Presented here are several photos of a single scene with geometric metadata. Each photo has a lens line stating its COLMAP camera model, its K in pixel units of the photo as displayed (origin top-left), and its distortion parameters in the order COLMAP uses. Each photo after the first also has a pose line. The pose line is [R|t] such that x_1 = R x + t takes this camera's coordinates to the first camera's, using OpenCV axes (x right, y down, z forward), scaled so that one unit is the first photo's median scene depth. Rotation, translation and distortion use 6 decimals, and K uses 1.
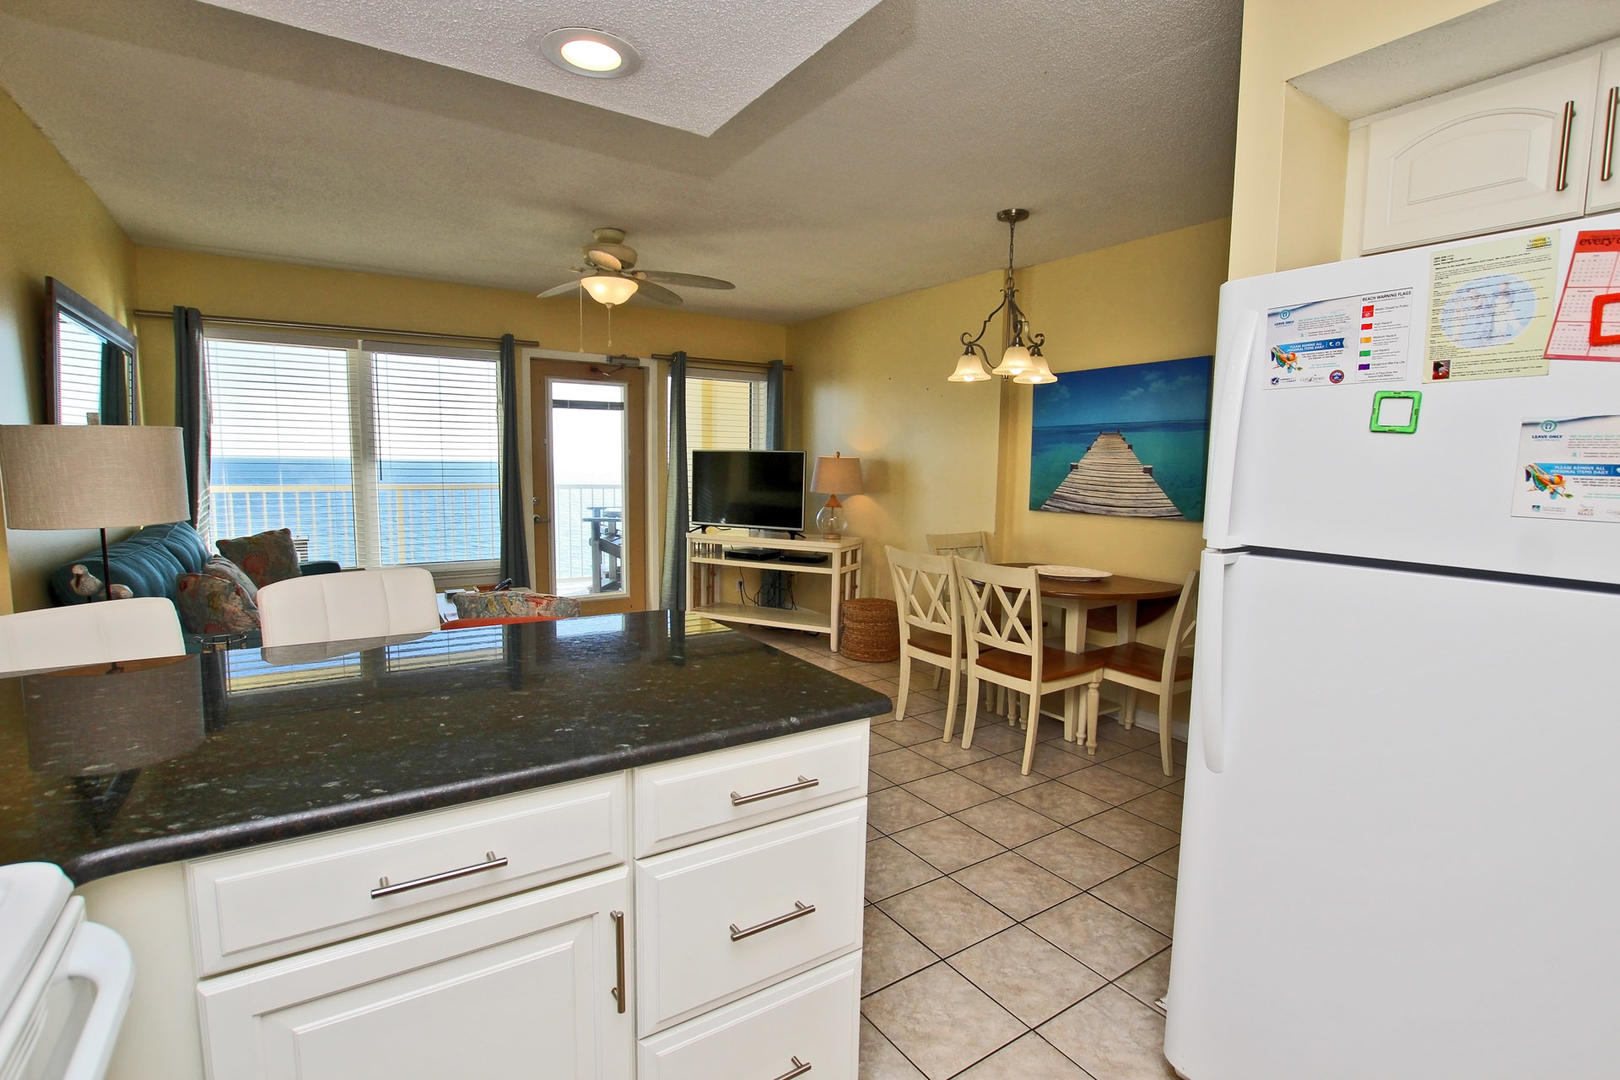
lens RADIAL K [[750.2, 0, 812.8], [0, 750.2, 546.0], [0, 0, 1]] dist [-0.030089, 0.000400]
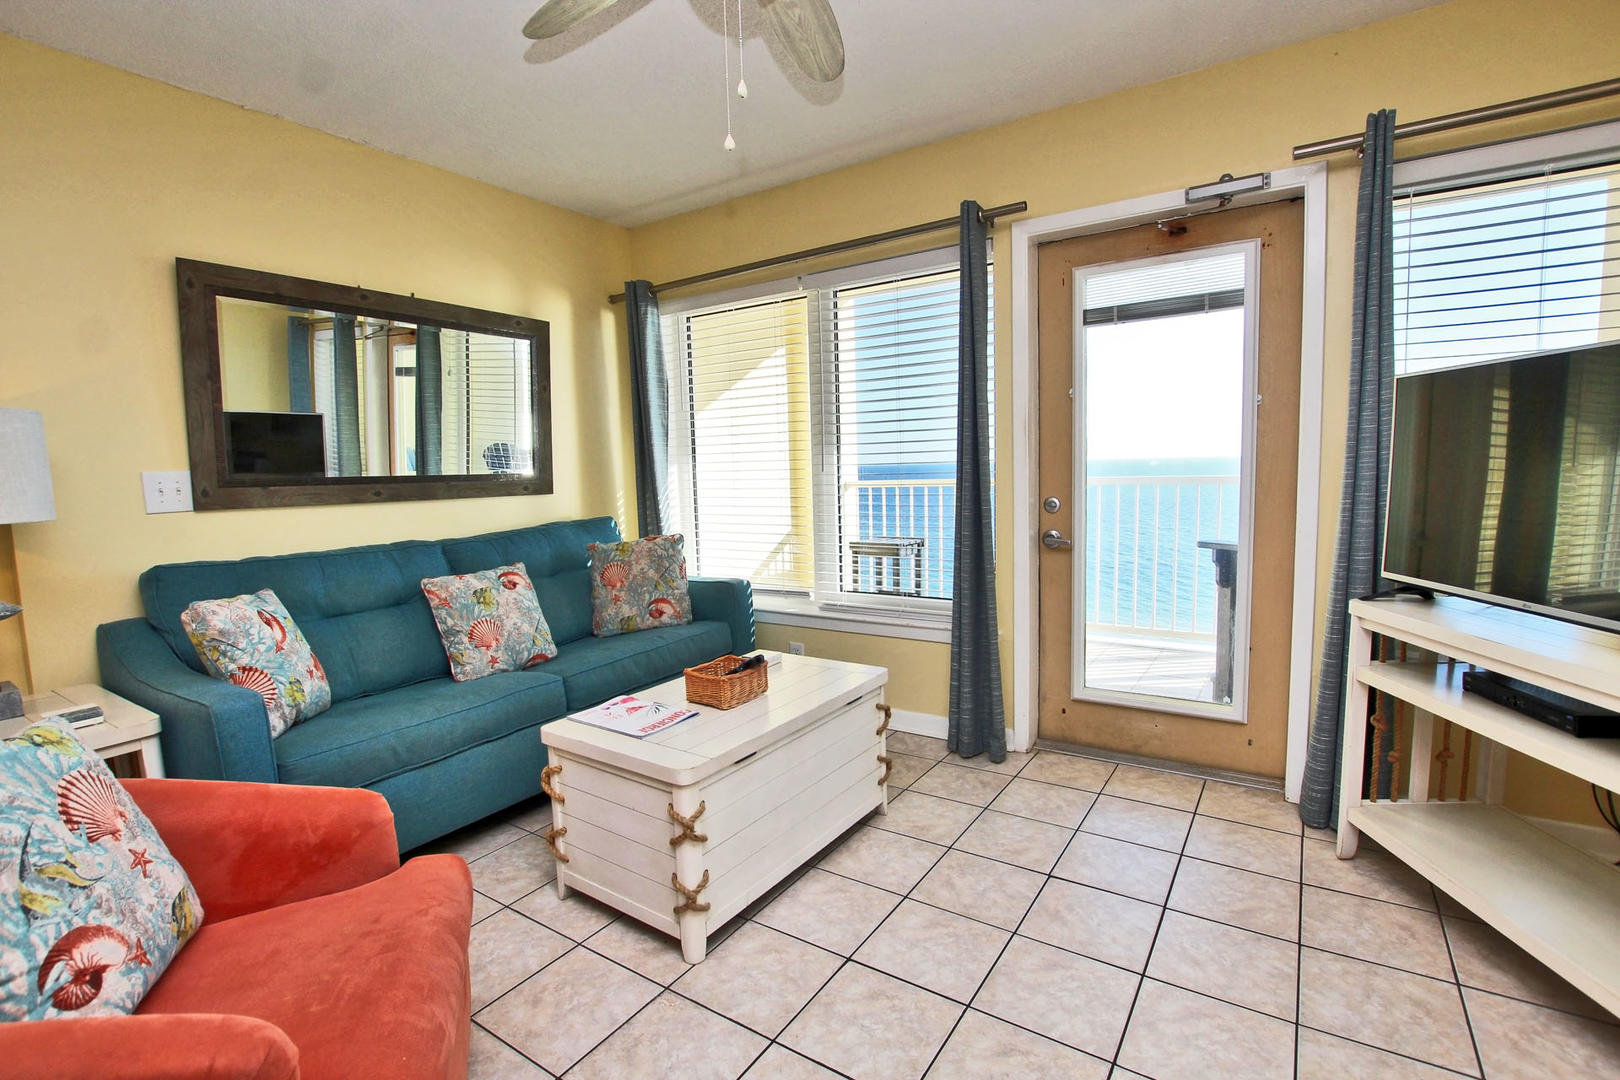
lens RADIAL K [[771.0, 0, 788.7], [0, 771.0, 543.9], [0, 0, 1]] dist [-0.019577, 0.000118]
pose [[0.376694, 0.067967, -0.923841, 0.082306], [-0.066995, 0.996692, 0.046009, -0.049114], [0.923912, 0.044562, 0.380002, 0.652549]]
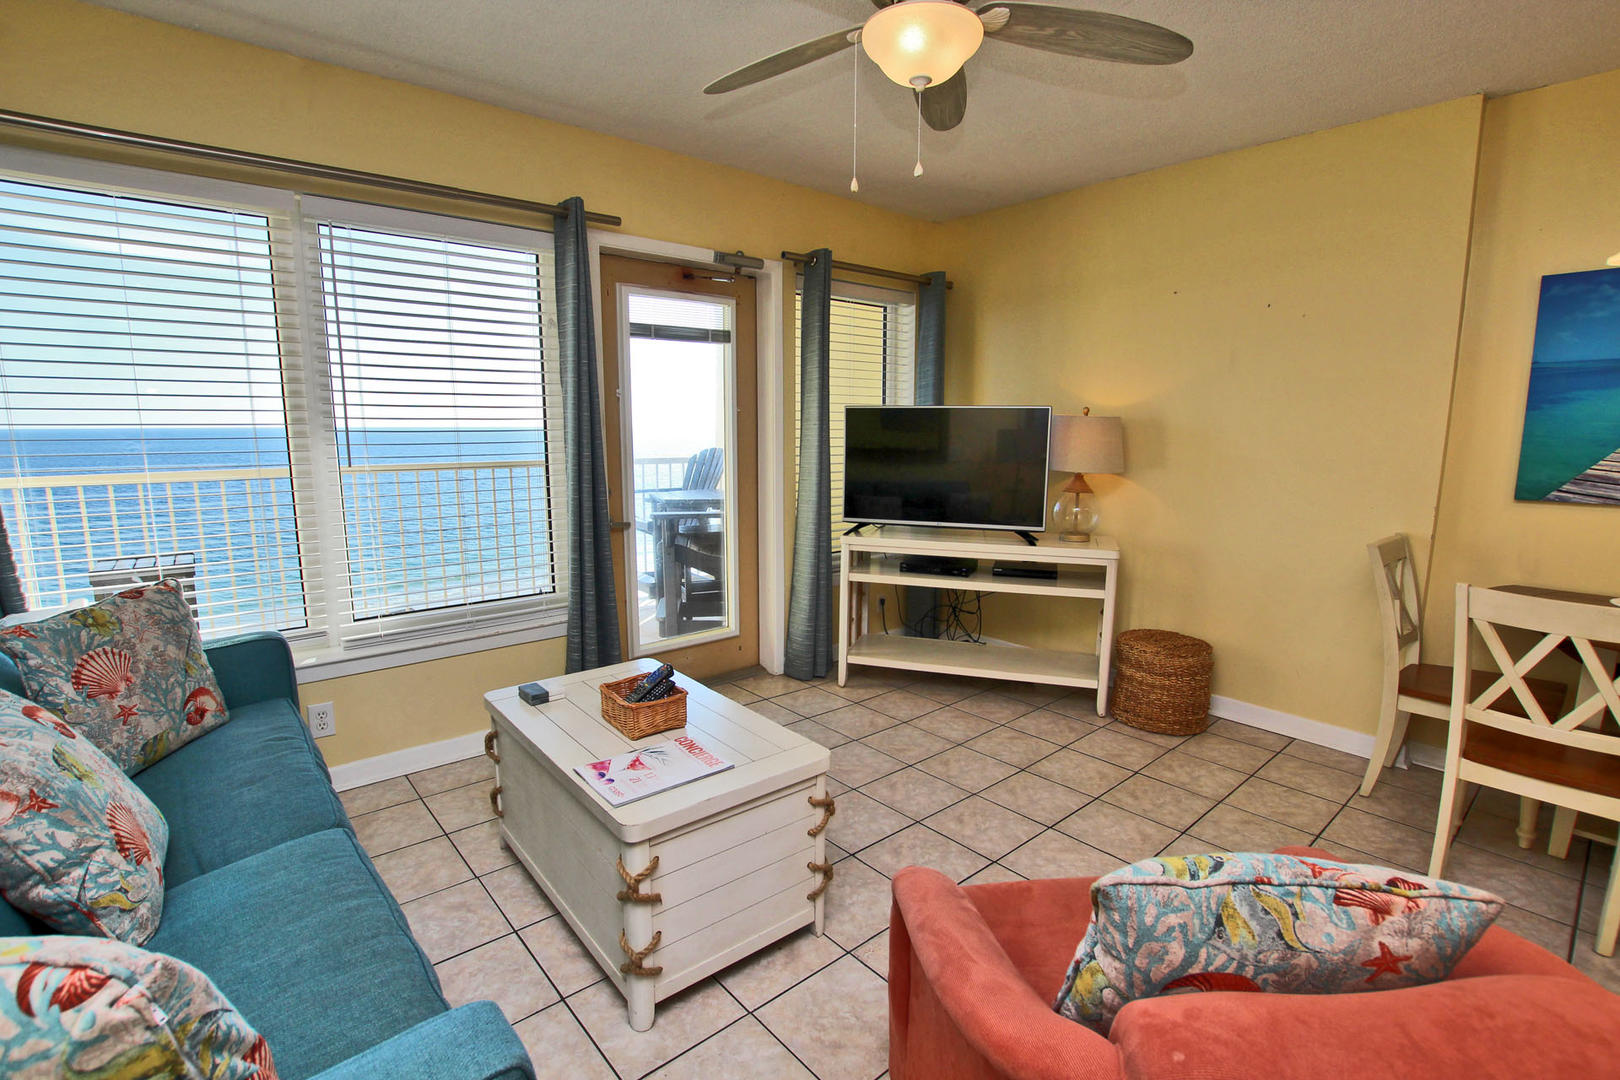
lens RADIAL K [[780.8, 0, 816.0], [0, 780.8, 537.7], [0, 0, 1]] dist [-0.002312, -0.000042]
pose [[0.989593, -0.032505, 0.140179, -0.310525], [0.026755, 0.998729, 0.042708, -0.049594], [-0.141389, -0.038513, 0.989205, 0.372889]]
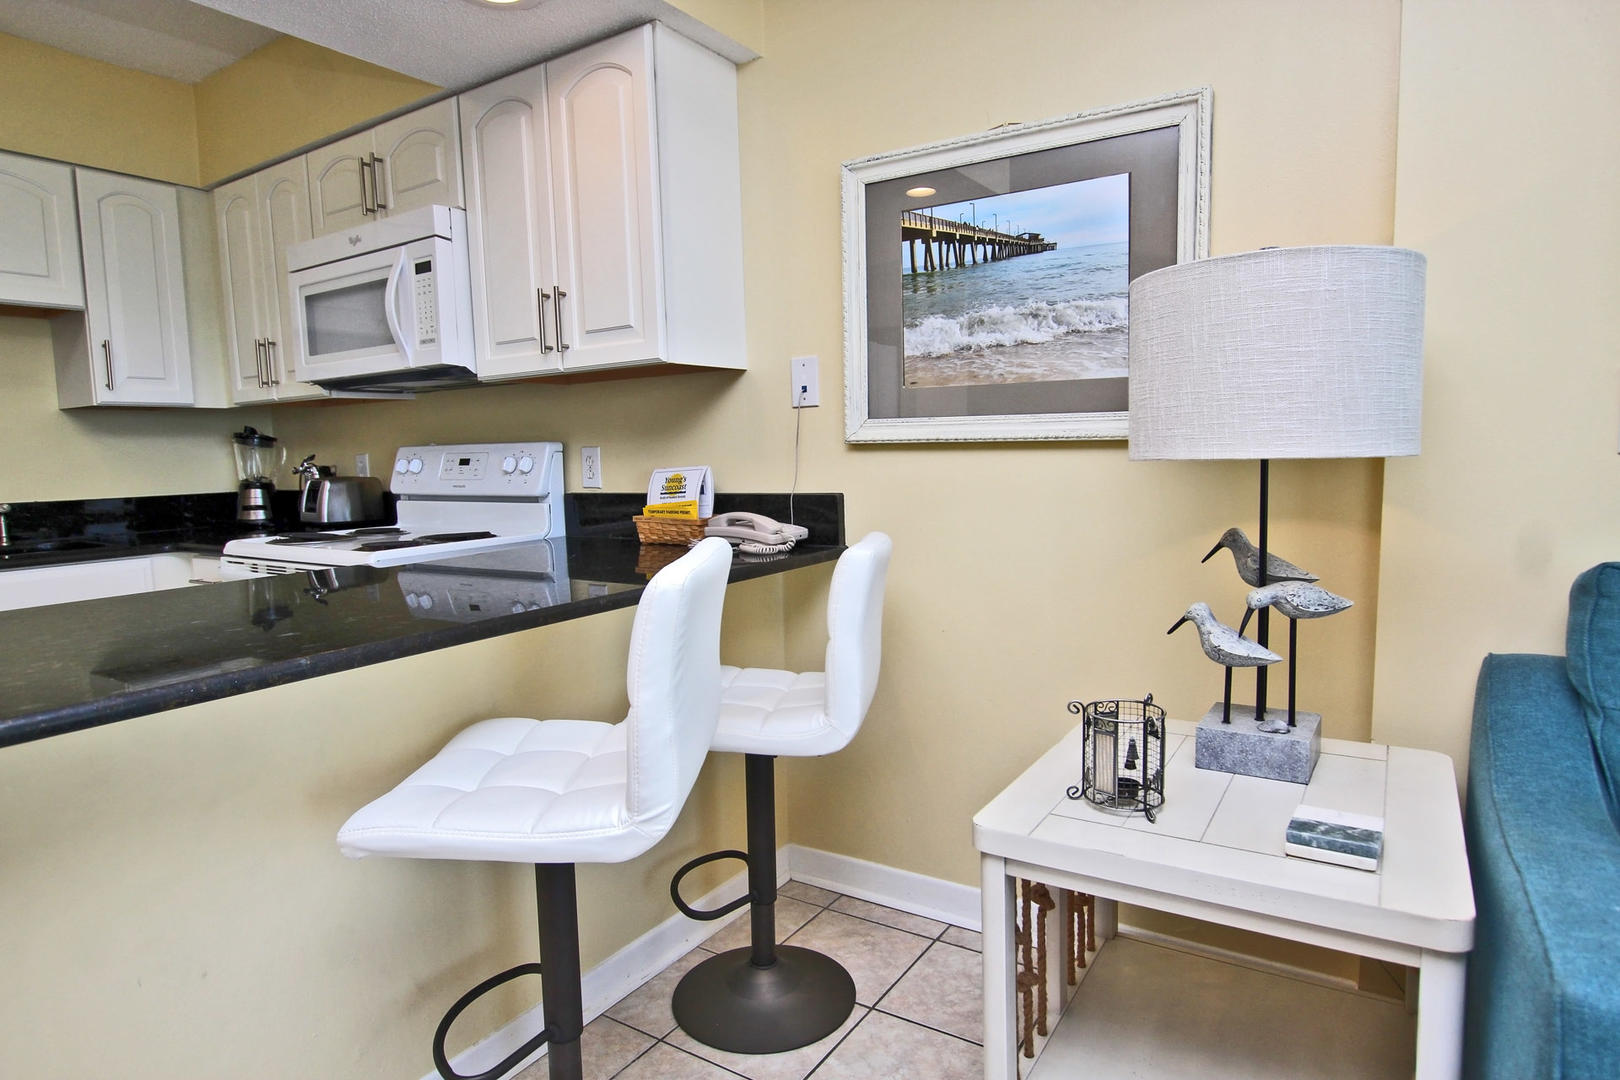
lens RADIAL K [[901.7, 0, 810.0], [0, 901.7, 540.0], [0, 0, 1]] dist [-0.018626, 0.000549]
pose [[-0.913301, 0.046969, -0.404569, -0.173258], [-0.034830, 0.980682, 0.192482, -0.036489], [0.405794, 0.189885, -0.894022, 0.608344]]
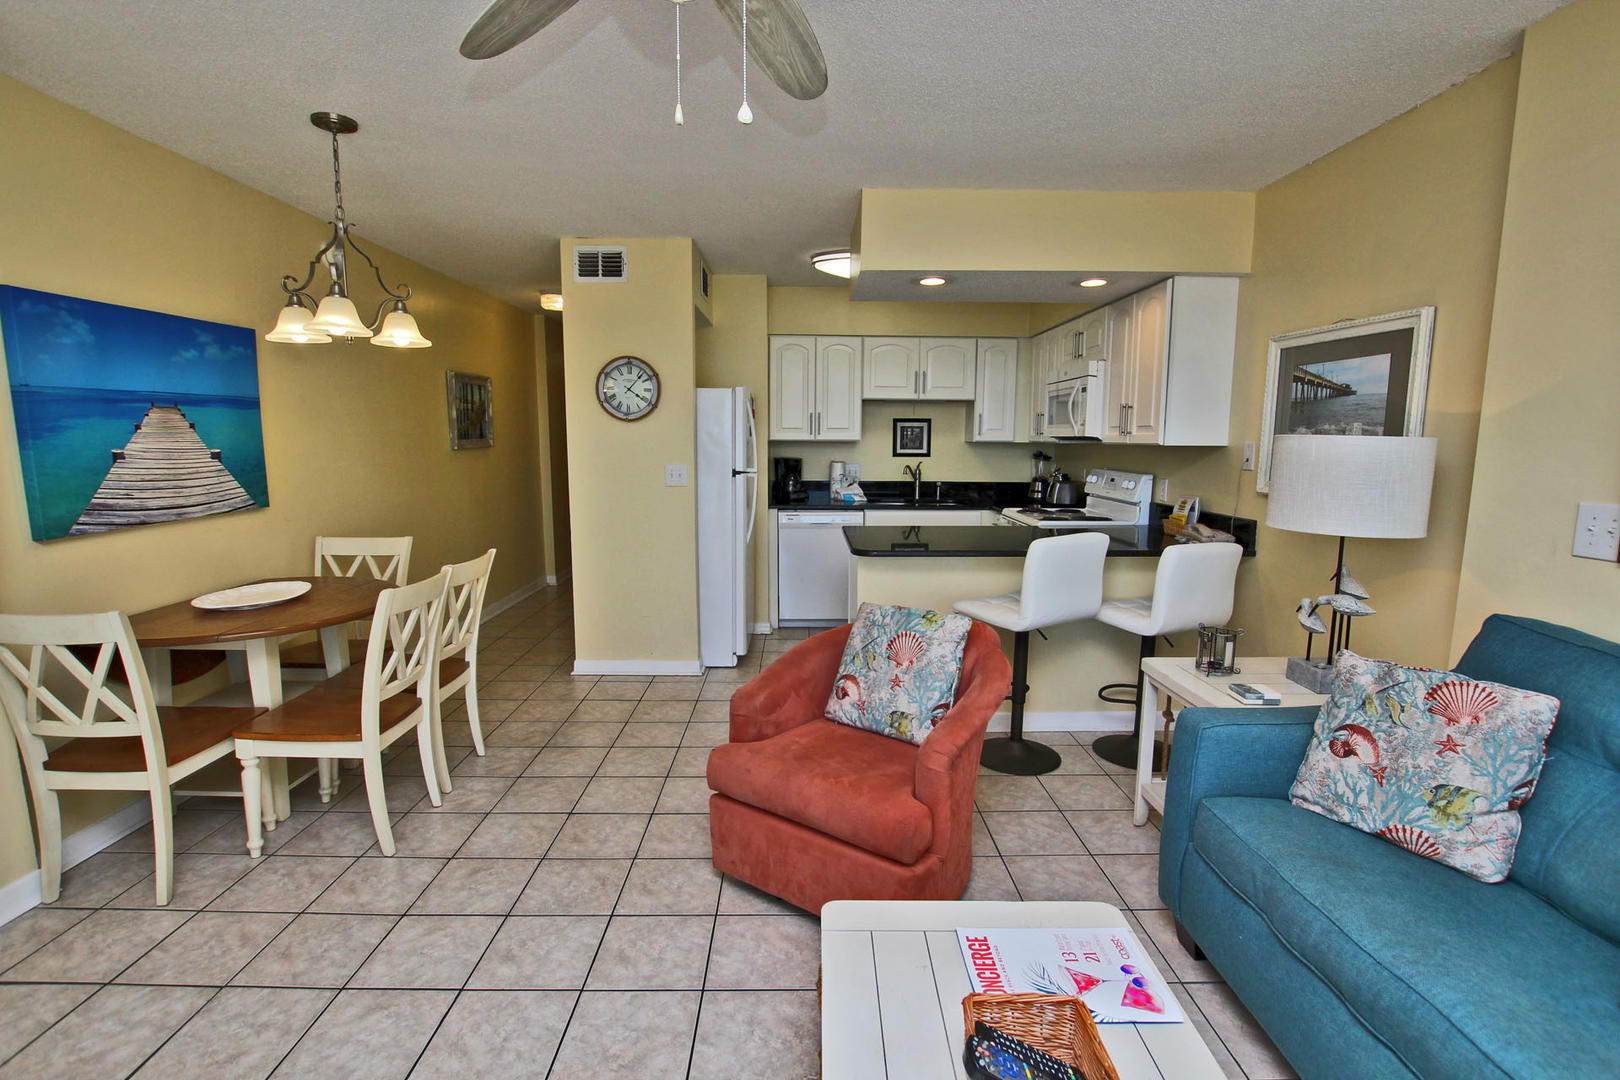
lens RADIAL K [[750.2, 0, 812.8], [0, 750.2, 546.0], [0, 0, 1]] dist [-0.030089, 0.000400]
pose [[-0.844856, -0.097464, 0.526041, -0.381640], [0.040410, 0.968831, 0.244404, -0.125250], [-0.533465, 0.227744, -0.814584, 0.947384]]
